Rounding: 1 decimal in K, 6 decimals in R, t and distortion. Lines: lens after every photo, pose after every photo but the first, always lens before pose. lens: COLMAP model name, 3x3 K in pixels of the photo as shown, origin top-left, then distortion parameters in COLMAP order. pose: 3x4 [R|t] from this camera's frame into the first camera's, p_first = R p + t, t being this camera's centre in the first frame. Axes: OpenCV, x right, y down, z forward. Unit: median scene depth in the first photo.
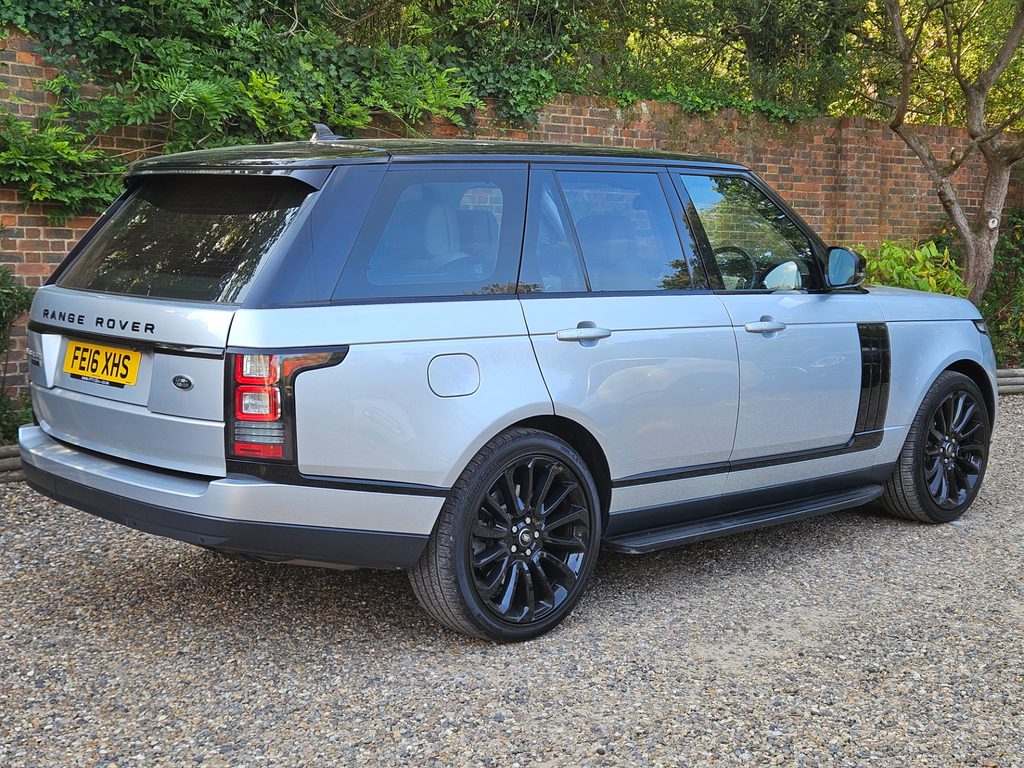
lens RADIAL K [[1363.8, 0, 474.8], [0, 1363.8, 370.5], [0, 0, 1]] dist [0.071450, 0.000000]
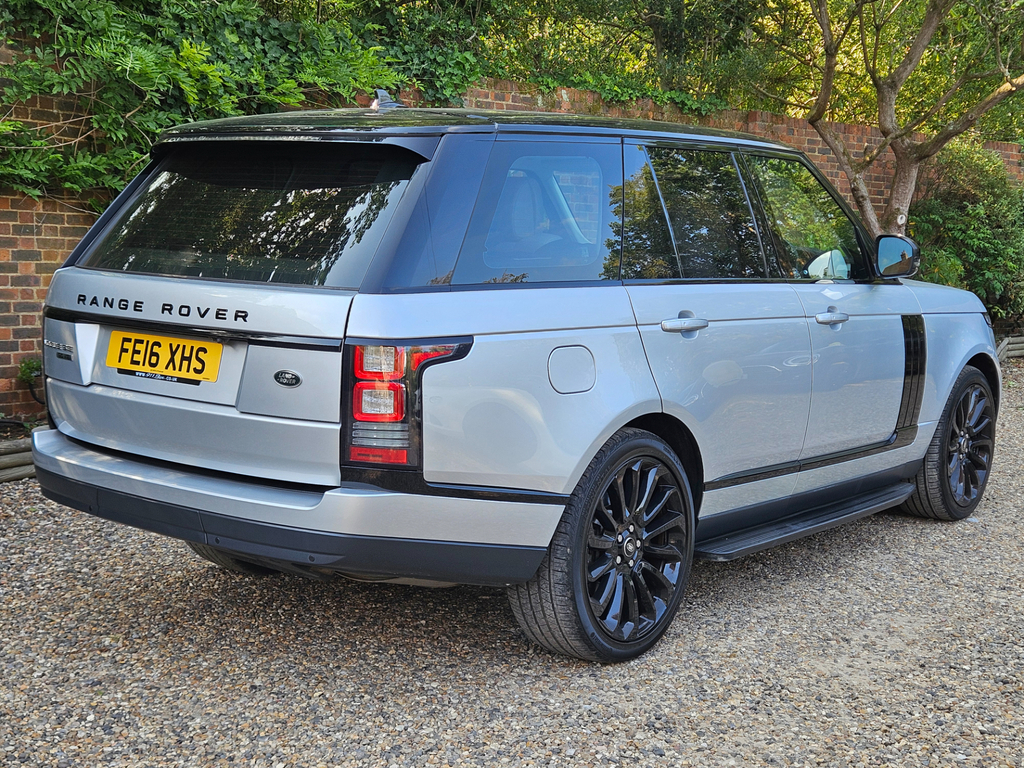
lens RADIAL K [[1363.8, 0, 462.6], [0, 1363.8, 376.7], [0, 0, 1]] dist [0.071450, 0.000000]
pose [[0.989055, -0.003234, 0.147515, -0.203093], [0.002248, 0.999974, 0.006850, 0.001761], [-0.147533, -0.006444, 0.989036, 0.110461]]
